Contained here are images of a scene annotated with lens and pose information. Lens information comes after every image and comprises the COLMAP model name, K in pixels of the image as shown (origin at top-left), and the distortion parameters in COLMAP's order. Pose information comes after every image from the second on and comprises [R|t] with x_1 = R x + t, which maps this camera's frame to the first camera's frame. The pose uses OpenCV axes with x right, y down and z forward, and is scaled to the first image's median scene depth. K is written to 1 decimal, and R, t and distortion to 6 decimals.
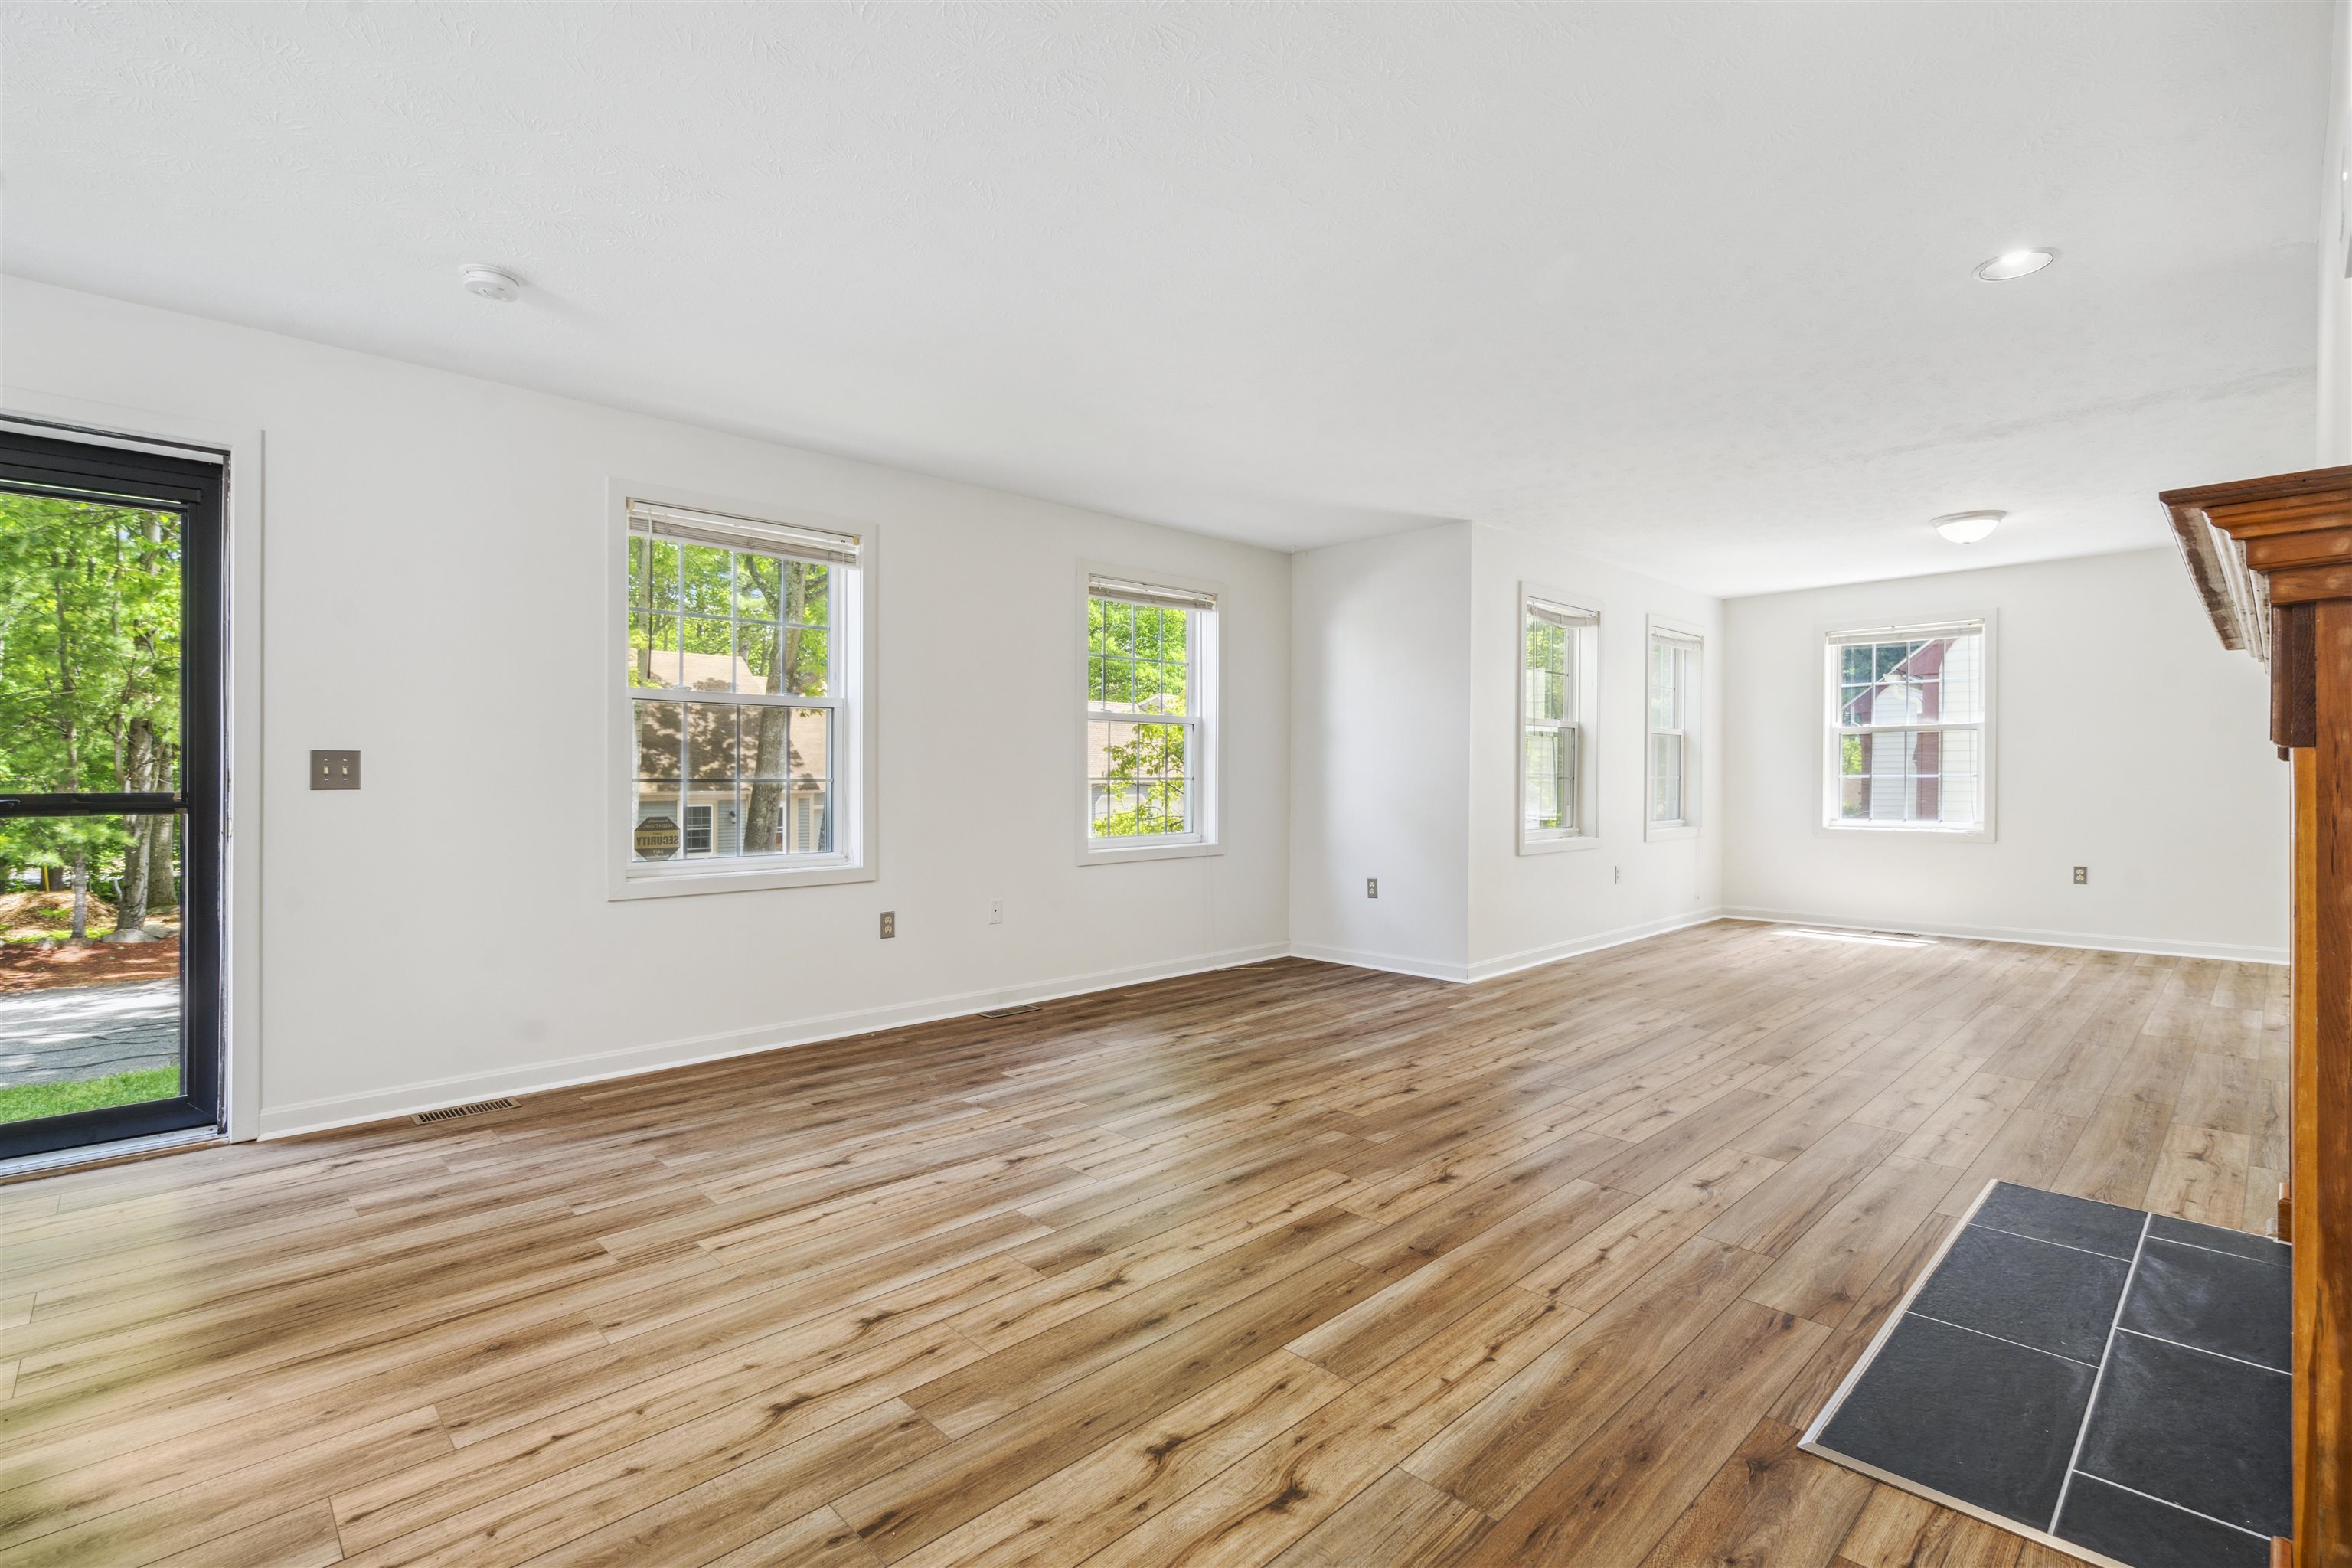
lens RADIAL K [[1069.3, 0, 1184.5], [0, 1069.3, 781.7], [0, 0, 1]] dist [-0.002707, 0.001447]
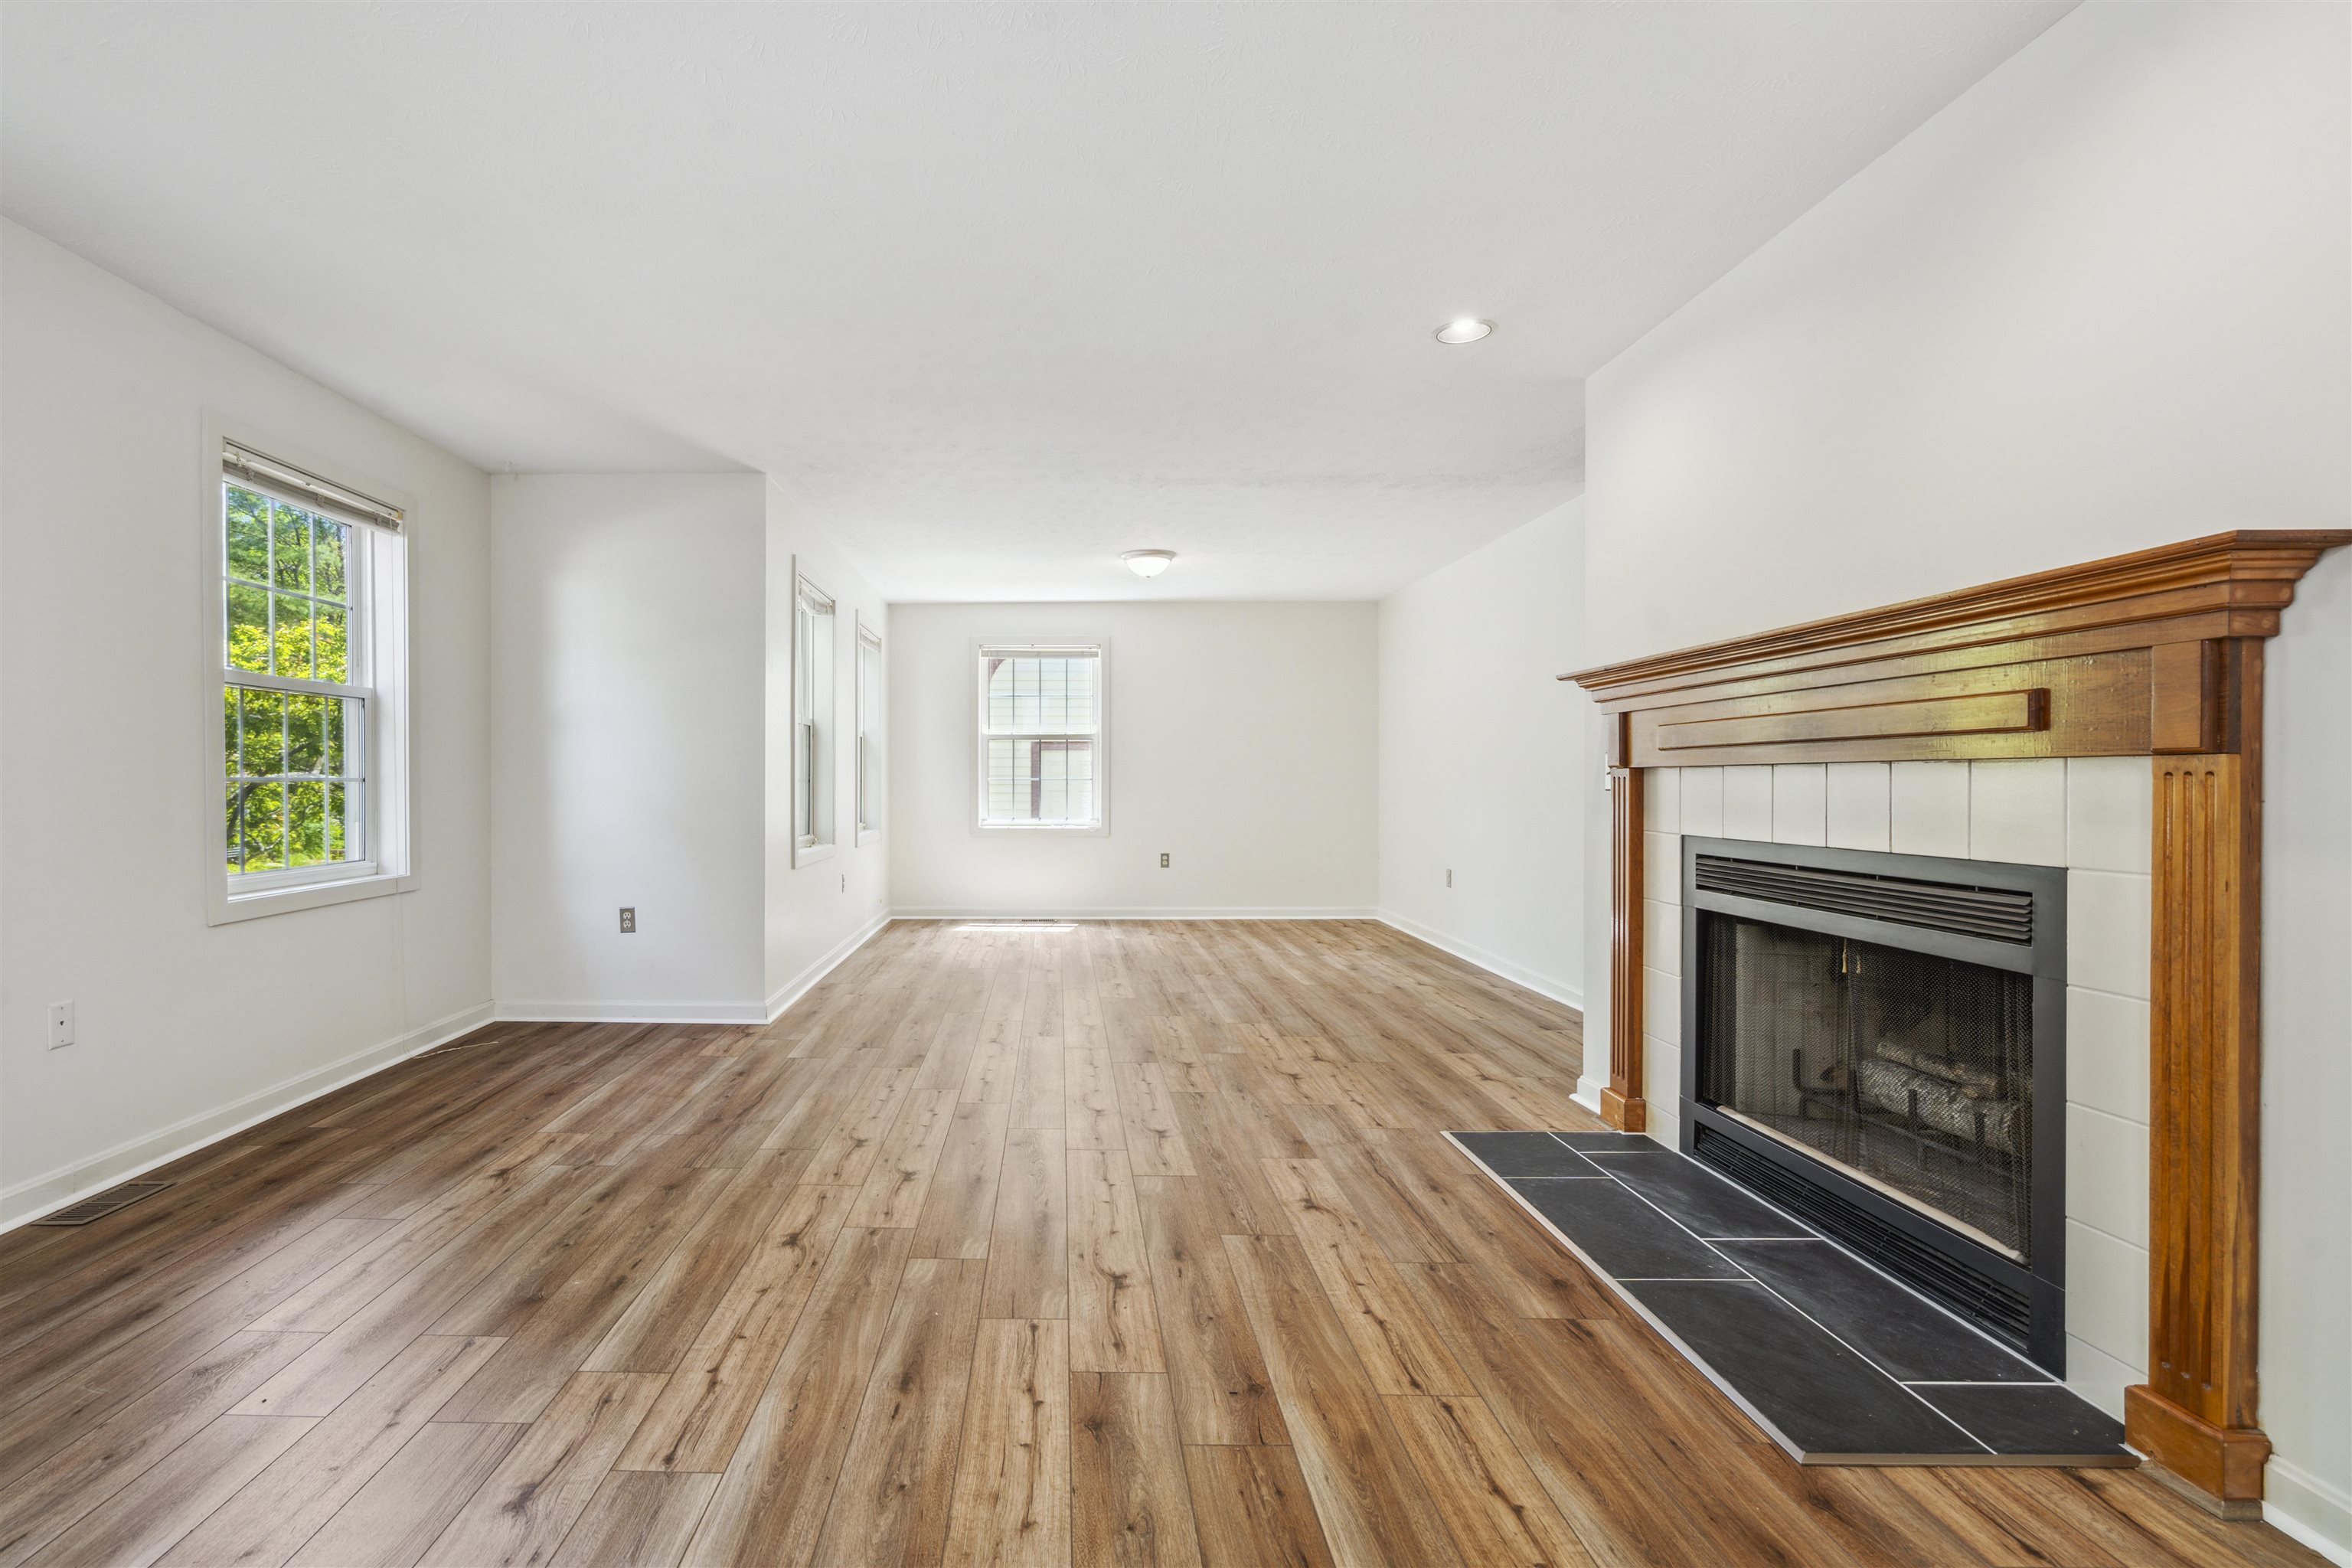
lens RADIAL K [[1104.4, 0, 1024.5], [0, 1104.4, 782.8], [0, 0, 1]] dist [-0.001129, 0.001156]
pose [[0.717140, 0.000917, 0.696928, -0.384816], [0.000473, 0.999998, -0.001803, 0.001950], [-0.696929, 0.001623, 0.717139, 0.466838]]
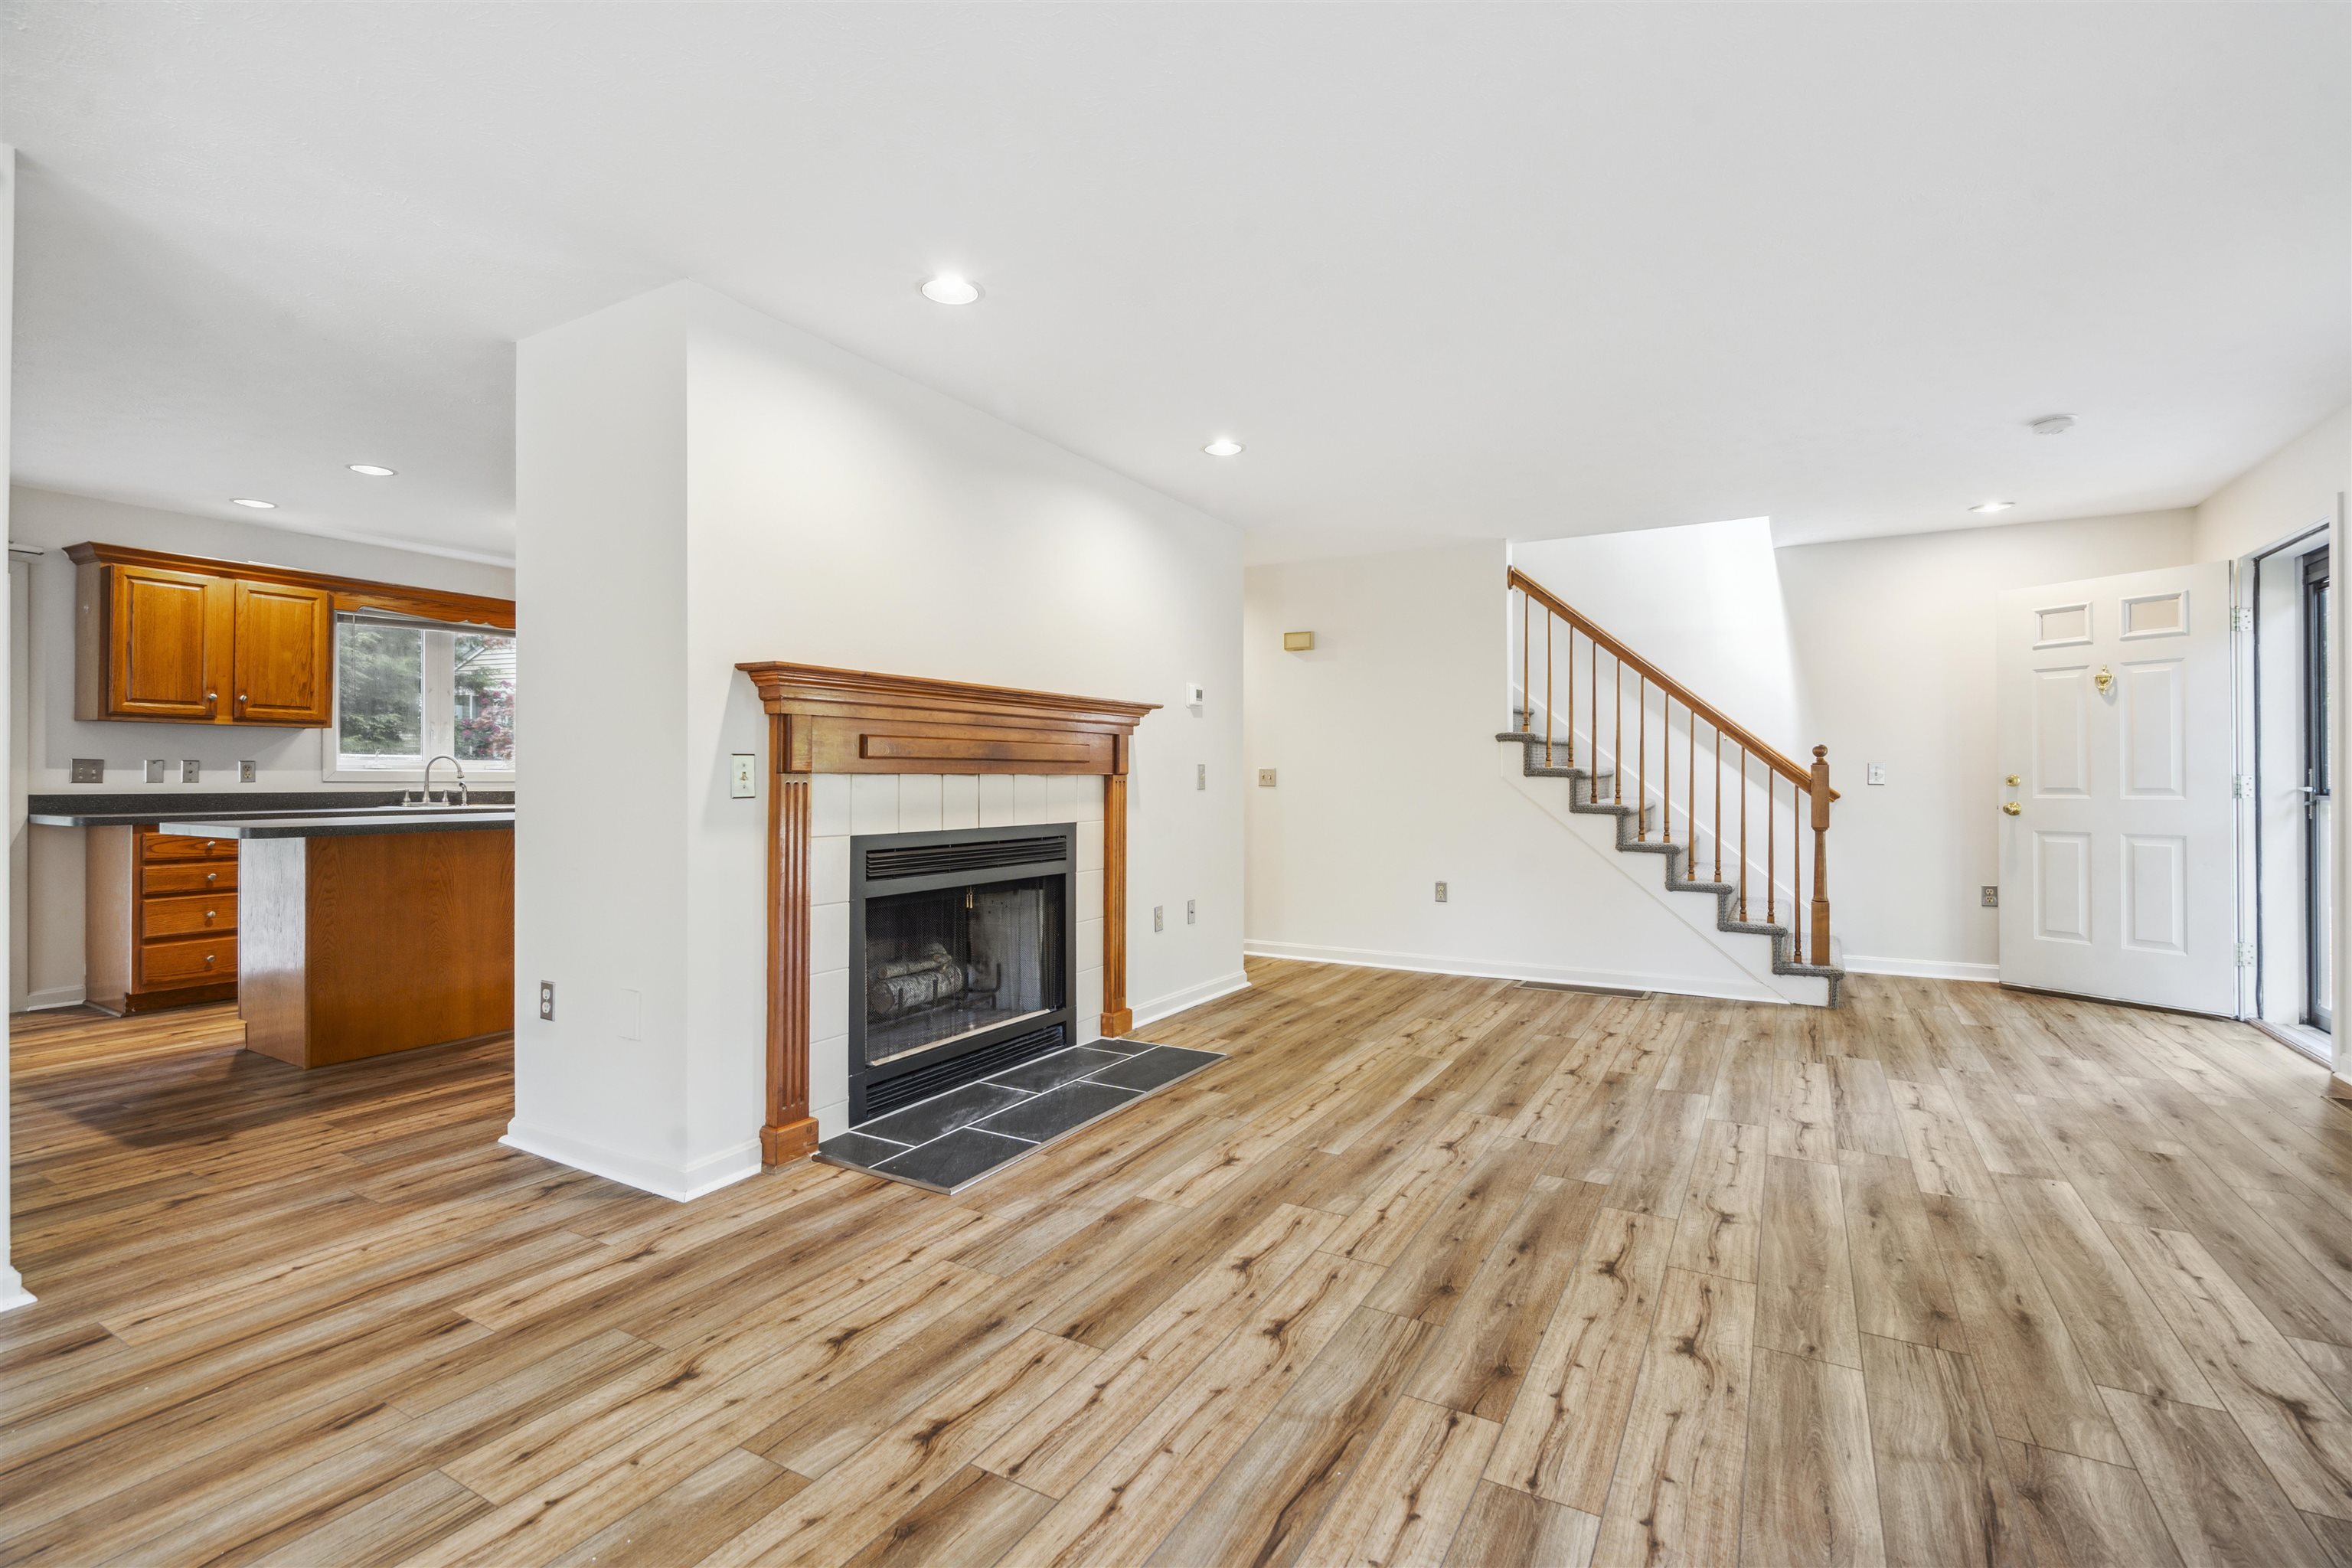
lens RADIAL K [[1069.3, 0, 1184.5], [0, 1069.3, 781.7], [0, 0, 1]] dist [-0.002707, 0.001447]
pose [[-0.959734, 0.004135, -0.280879, 0.830191], [0.003223, 0.999988, 0.003710, -0.010778], [0.280890, 0.002655, -0.959736, 2.017779]]
